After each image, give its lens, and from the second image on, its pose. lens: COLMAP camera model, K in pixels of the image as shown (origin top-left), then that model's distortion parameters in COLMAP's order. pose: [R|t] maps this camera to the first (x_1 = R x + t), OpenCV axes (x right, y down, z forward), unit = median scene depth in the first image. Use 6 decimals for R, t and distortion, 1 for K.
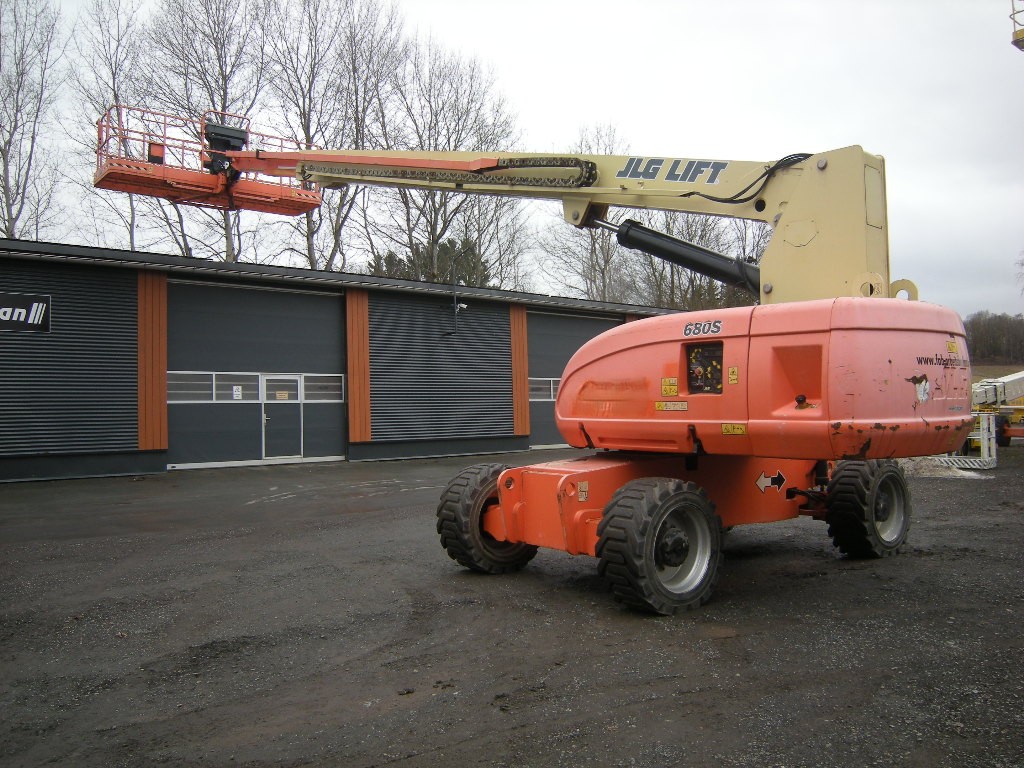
lens RADIAL K [[849.0, 0, 512.0], [0, 849.0, 384.0], [0, 0, 1]] dist [-0.105582, 0.018551]
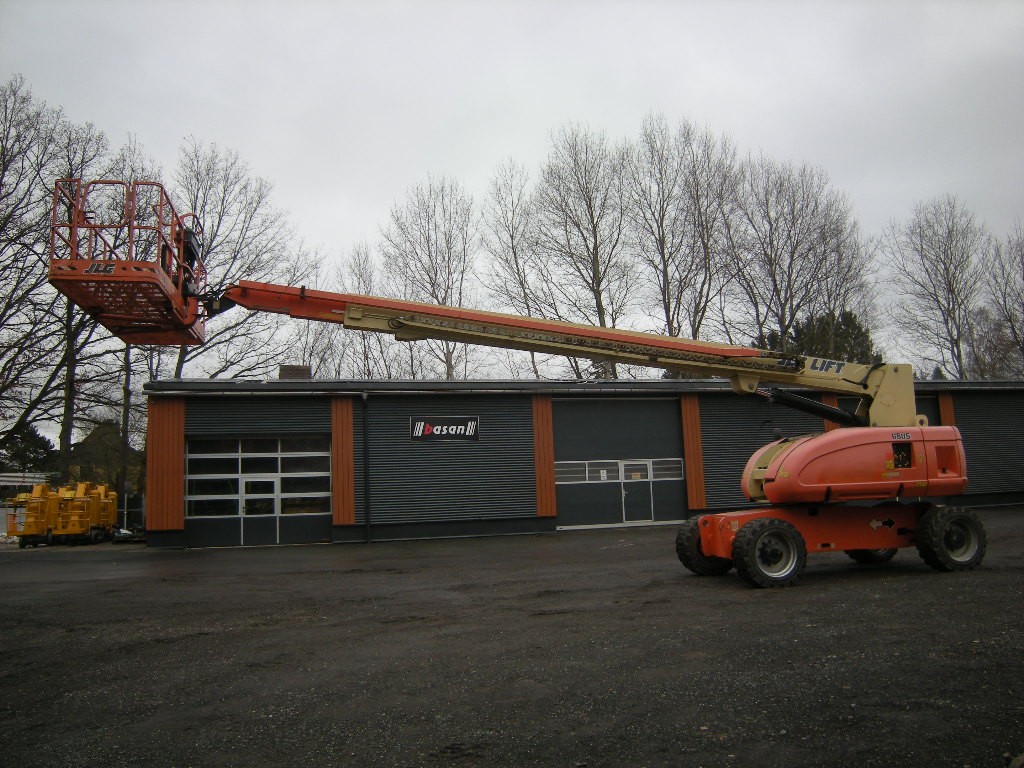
lens RADIAL K [[849.0, 0, 512.0], [0, 849.0, 384.0], [0, 0, 1]] dist [-0.105582, 0.018551]
pose [[0.889387, -0.076683, -0.450678, 0.177732], [0.036477, 0.994592, -0.097245, -0.008591], [0.455697, 0.070049, 0.887374, -0.319517]]
